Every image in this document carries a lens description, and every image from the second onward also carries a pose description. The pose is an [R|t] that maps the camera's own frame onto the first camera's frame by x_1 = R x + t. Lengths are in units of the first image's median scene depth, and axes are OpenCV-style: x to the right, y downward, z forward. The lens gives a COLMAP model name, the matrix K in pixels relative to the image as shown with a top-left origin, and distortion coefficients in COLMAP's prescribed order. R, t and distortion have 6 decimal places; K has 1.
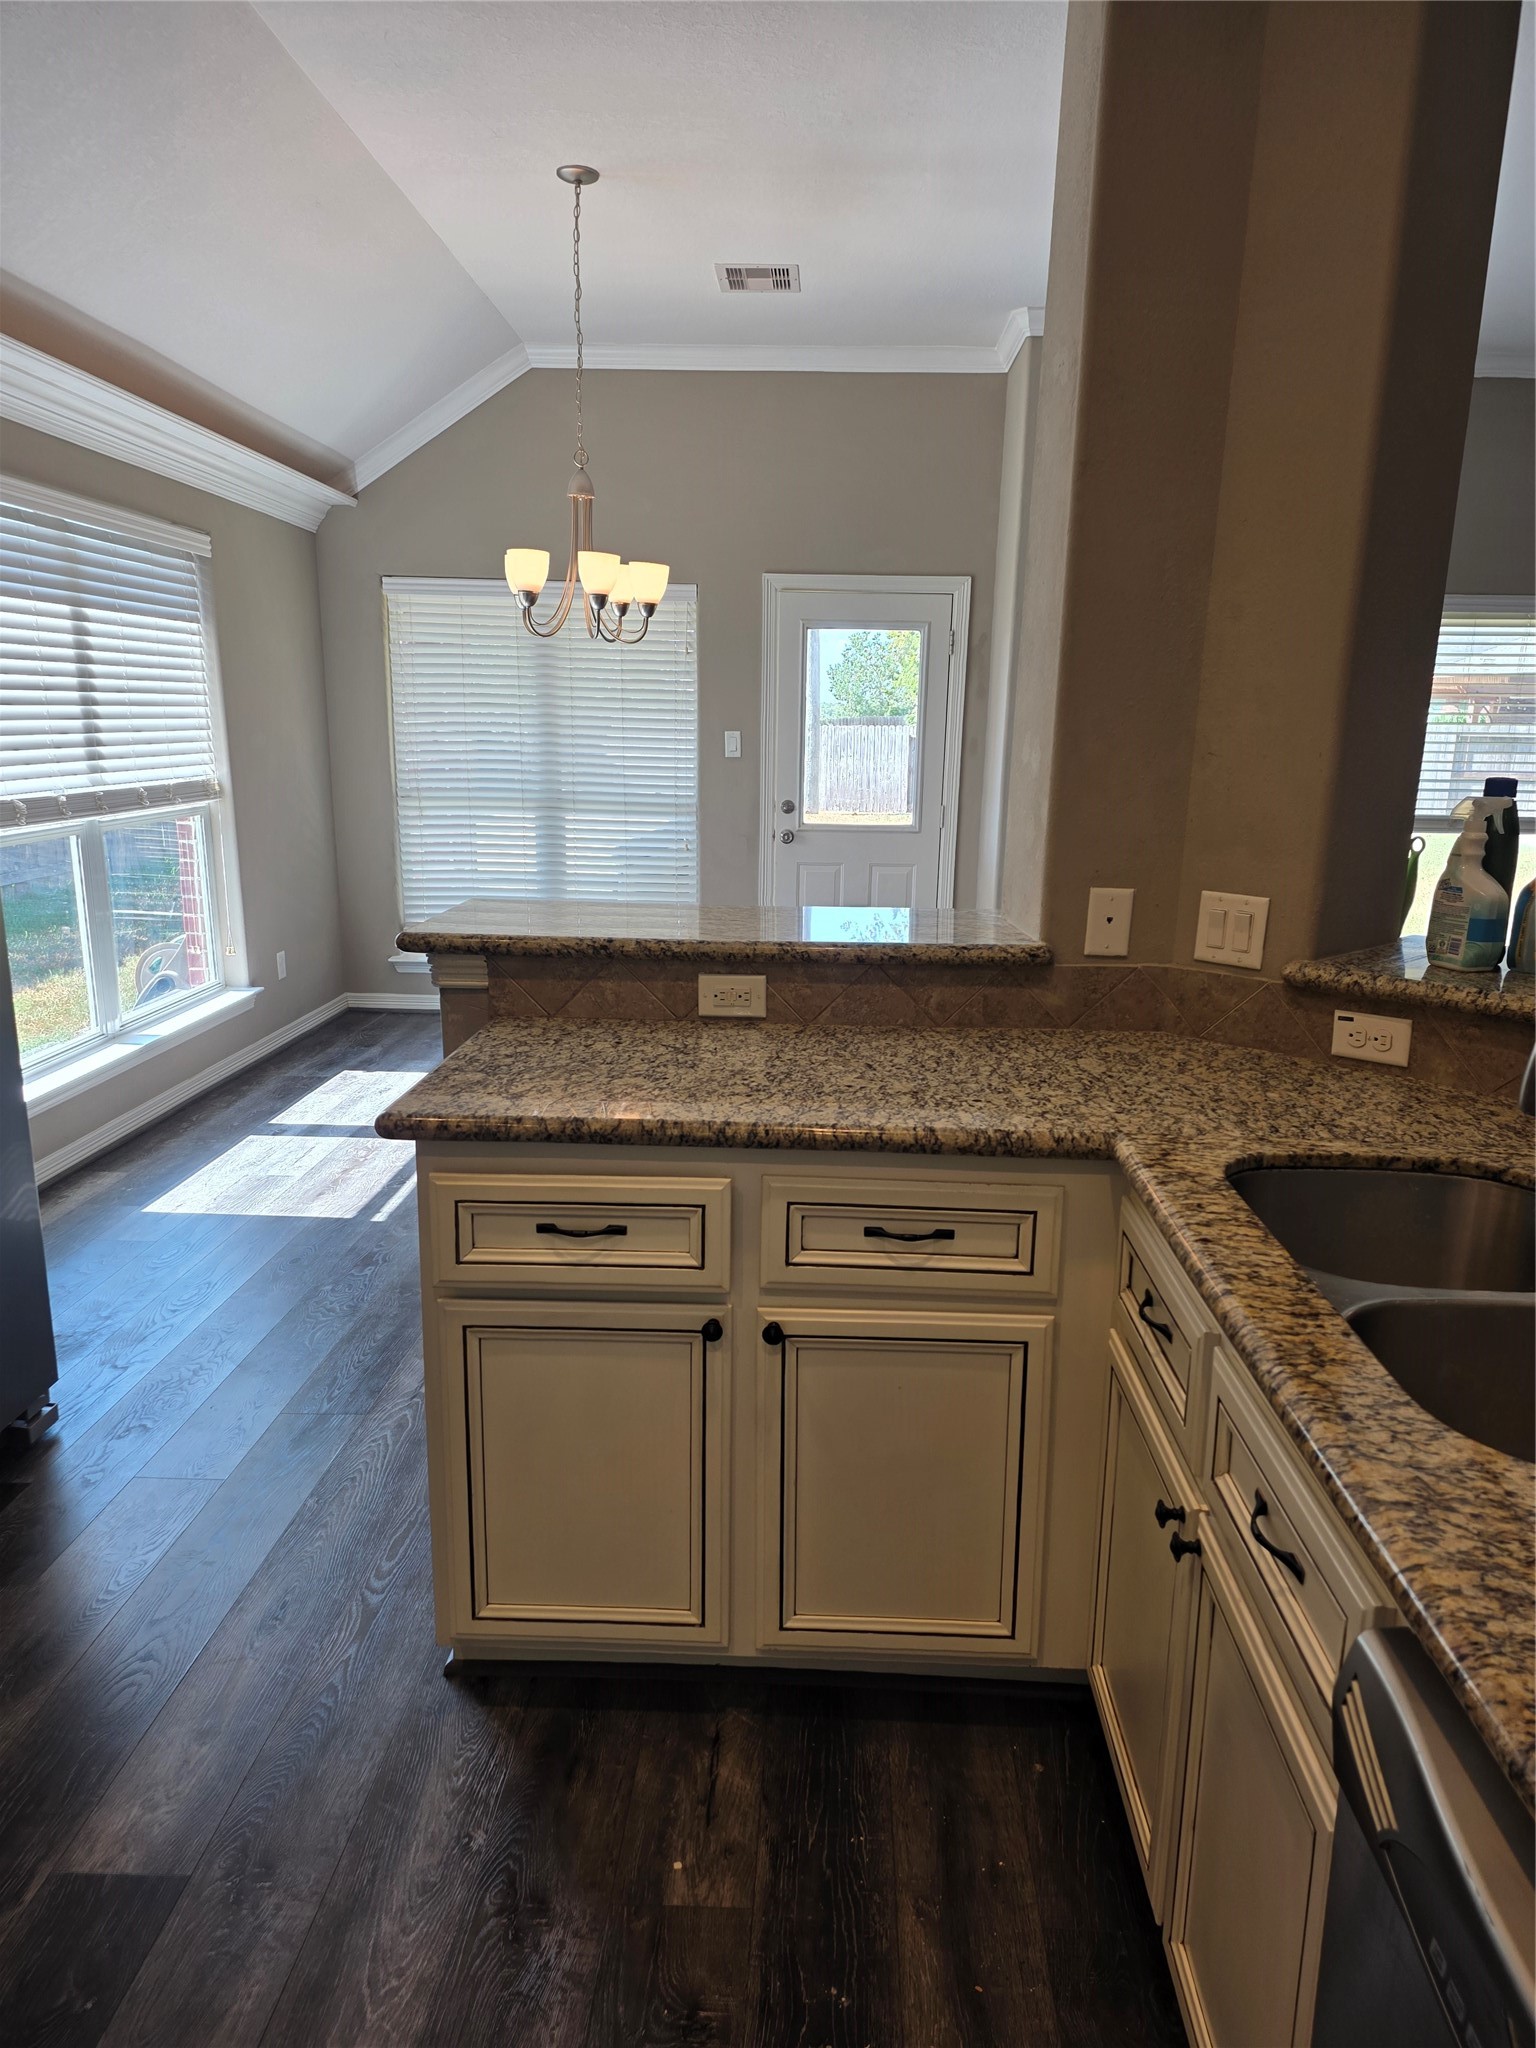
lens RADIAL K [[1335.7, 0, 766.6], [0, 1335.7, 1040.1], [0, 0, 1]] dist [0.148908, -0.219025]
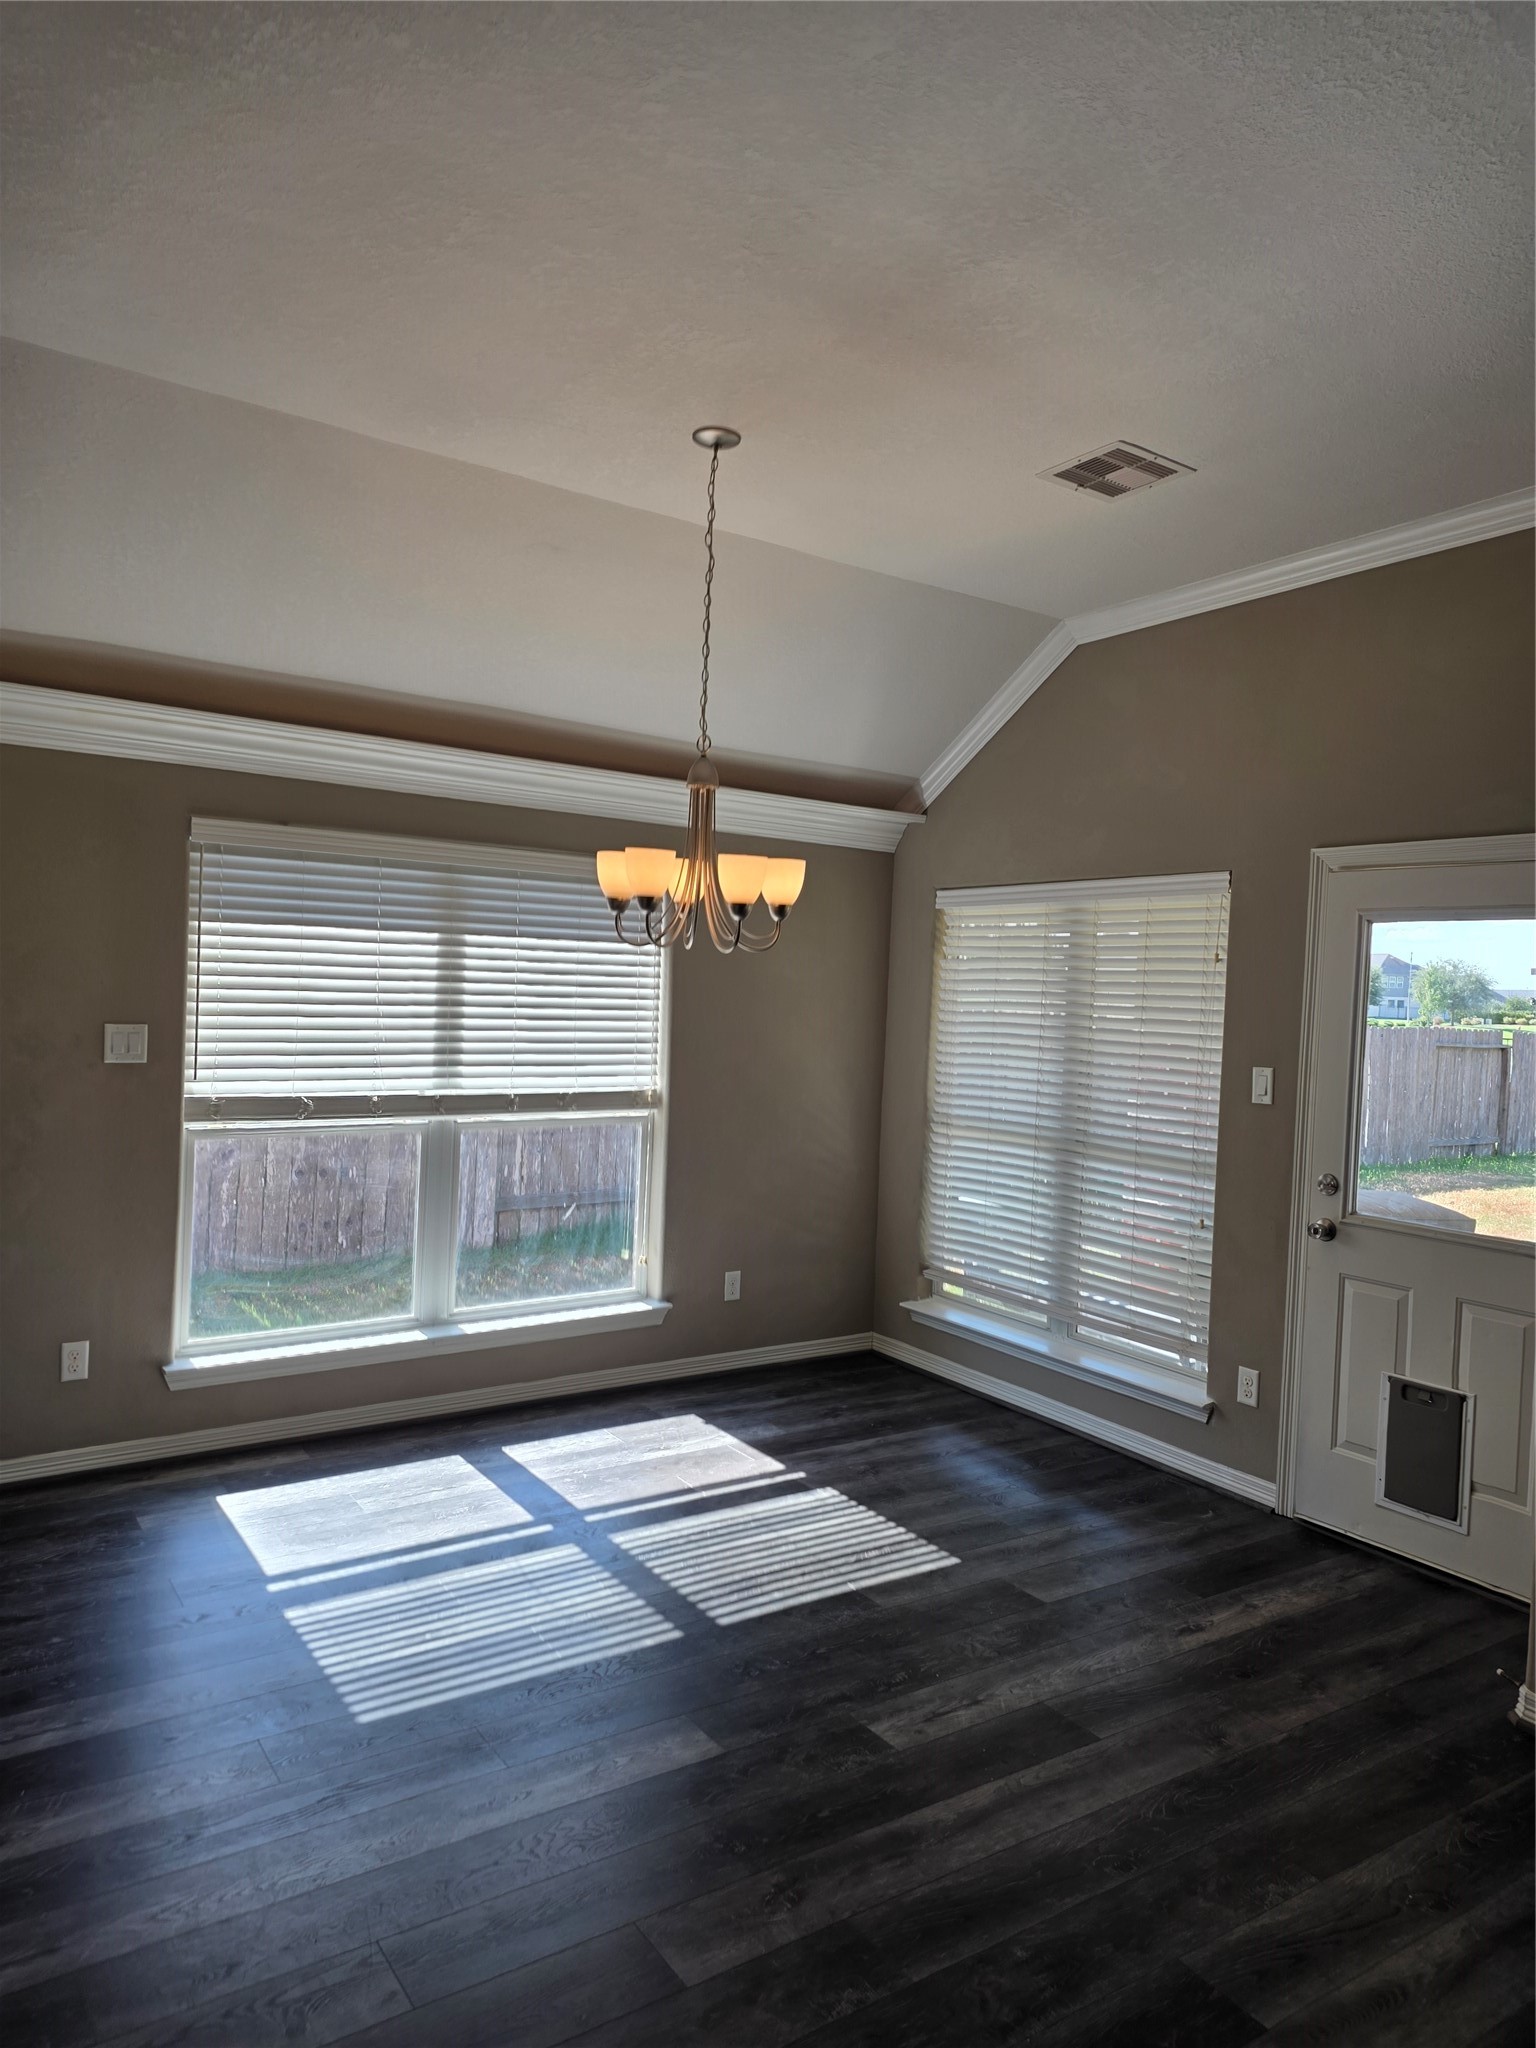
lens RADIAL K [[1363.7, 0, 770.6], [0, 1363.7, 1015.9], [0, 0, 1]] dist [0.155101, -0.000519]
pose [[0.592369, 0.017549, -0.805476, 0.554957], [-0.212343, 0.967814, -0.135077, -0.148168], [0.777180, 0.251052, 0.577030, 0.547011]]
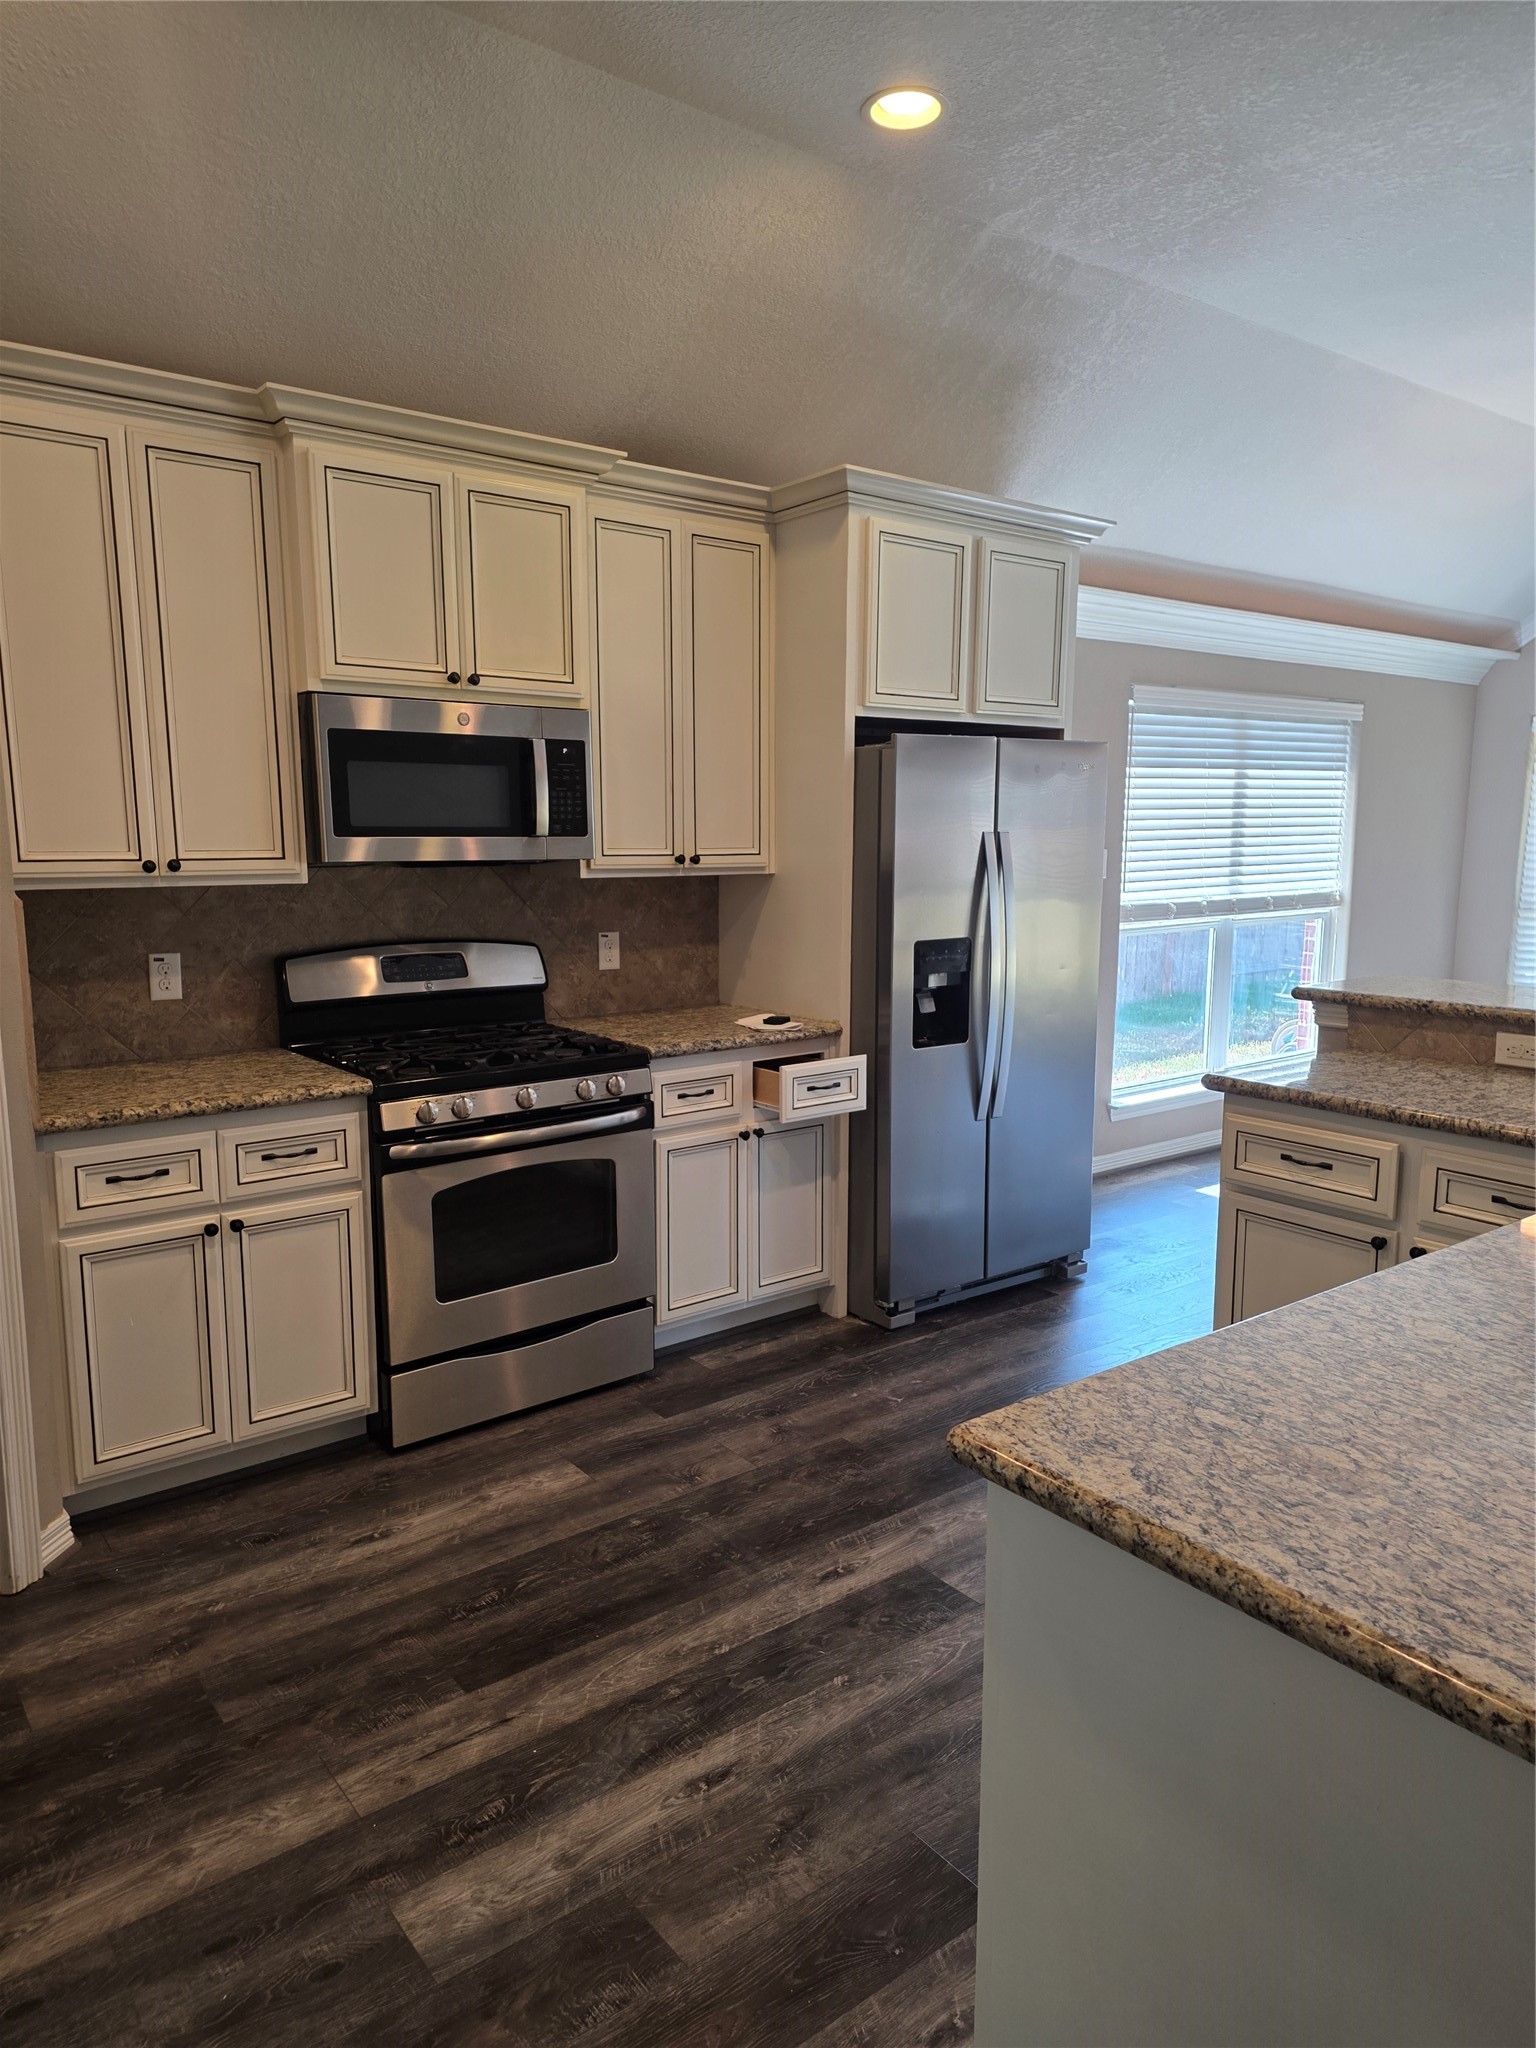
lens RADIAL K [[1335.7, 0, 766.6], [0, 1335.7, 1040.1], [0, 0, 1]] dist [0.148908, -0.219025]
pose [[0.633999, 0.106063, -0.766026, 0.285277], [-0.168913, 0.985625, -0.003331, 0.046127], [0.754661, 0.131504, 0.642801, -0.232490]]
